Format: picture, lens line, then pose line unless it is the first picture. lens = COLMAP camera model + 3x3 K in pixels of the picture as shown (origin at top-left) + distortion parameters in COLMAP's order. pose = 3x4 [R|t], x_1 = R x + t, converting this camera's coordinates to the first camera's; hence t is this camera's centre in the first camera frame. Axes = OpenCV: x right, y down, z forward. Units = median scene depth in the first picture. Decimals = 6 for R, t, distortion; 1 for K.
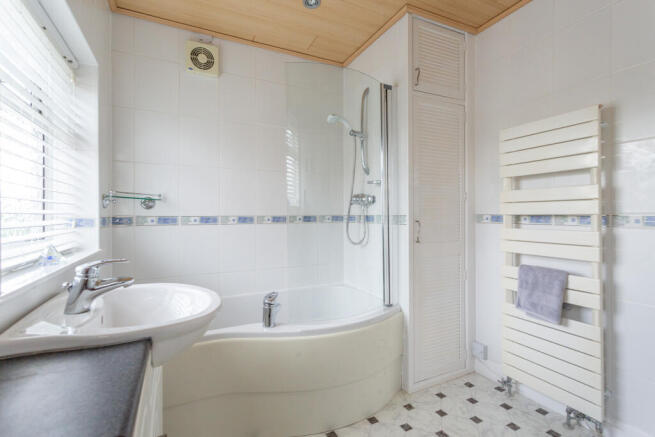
lens RADIAL K [[313.0, 0, 327.9], [0, 313.0, 213.3], [0, 0, 1]] dist [0.003168, 0.000222]
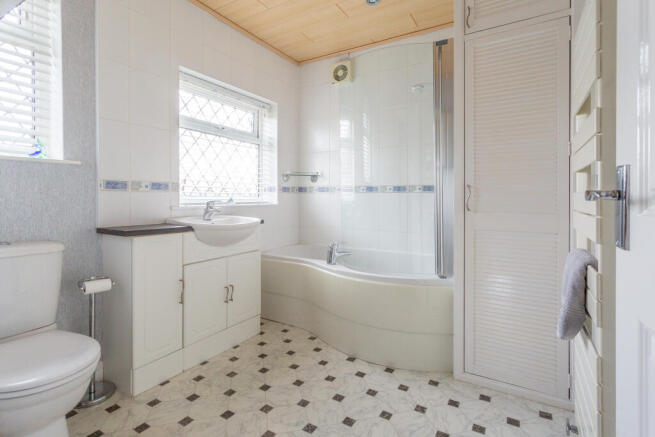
lens RADIAL K [[319.8, 0, 331.7], [0, 319.8, 196.8], [0, 0, 1]] dist [-0.000227, -0.000034]
pose [[0.538544, 0.006568, -0.842572, 0.825400], [0.001637, 0.999960, 0.008842, 0.045874], [0.842596, -0.006141, 0.538511, 0.209865]]
